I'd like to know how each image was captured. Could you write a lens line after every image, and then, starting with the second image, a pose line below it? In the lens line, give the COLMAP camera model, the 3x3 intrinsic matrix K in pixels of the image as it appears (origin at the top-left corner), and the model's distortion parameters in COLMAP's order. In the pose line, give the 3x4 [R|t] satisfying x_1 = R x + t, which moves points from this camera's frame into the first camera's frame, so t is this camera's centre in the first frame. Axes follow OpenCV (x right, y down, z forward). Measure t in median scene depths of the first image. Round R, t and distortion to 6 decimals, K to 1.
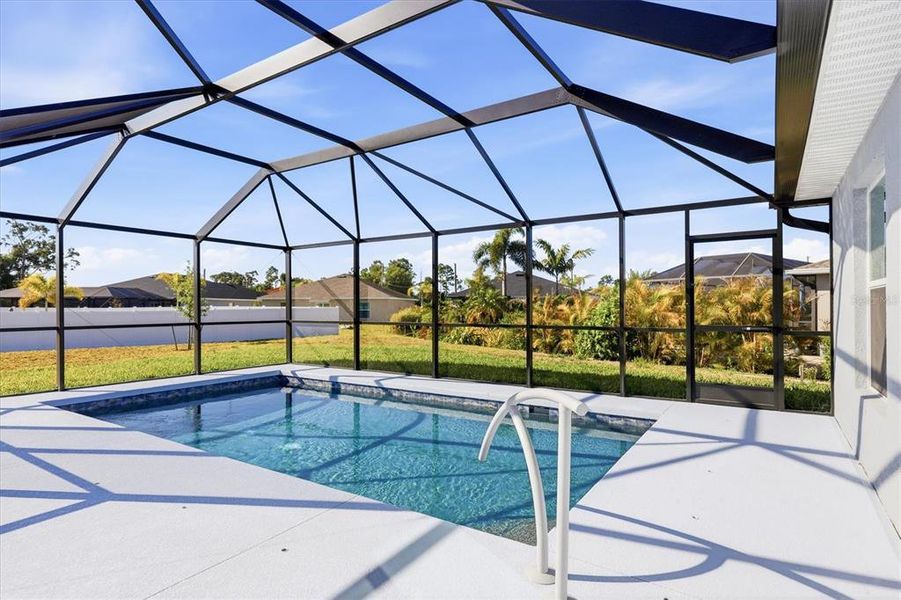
lens RADIAL K [[481.9, 0, 449.1], [0, 481.9, 302.8], [0, 0, 1]] dist [-0.000696, -0.000047]
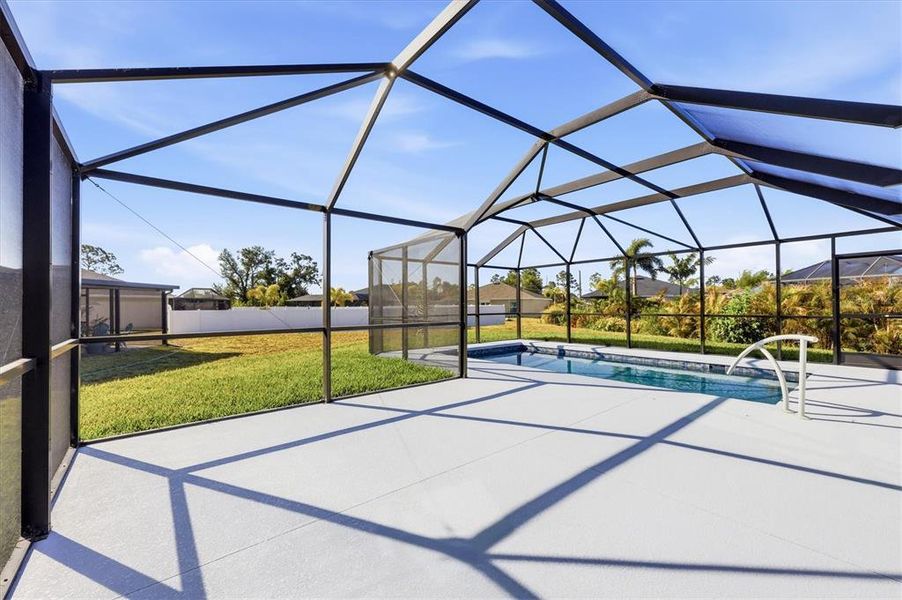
lens RADIAL K [[368.4, 0, 450.4], [0, 368.4, 302.4], [0, 0, 1]] dist [-0.001693, 0.000133]
pose [[0.955277, -0.009666, -0.295554, -0.210721], [0.009979, 0.999950, -0.000452, -0.000648], [0.295543, -0.002518, 0.955326, -0.306437]]
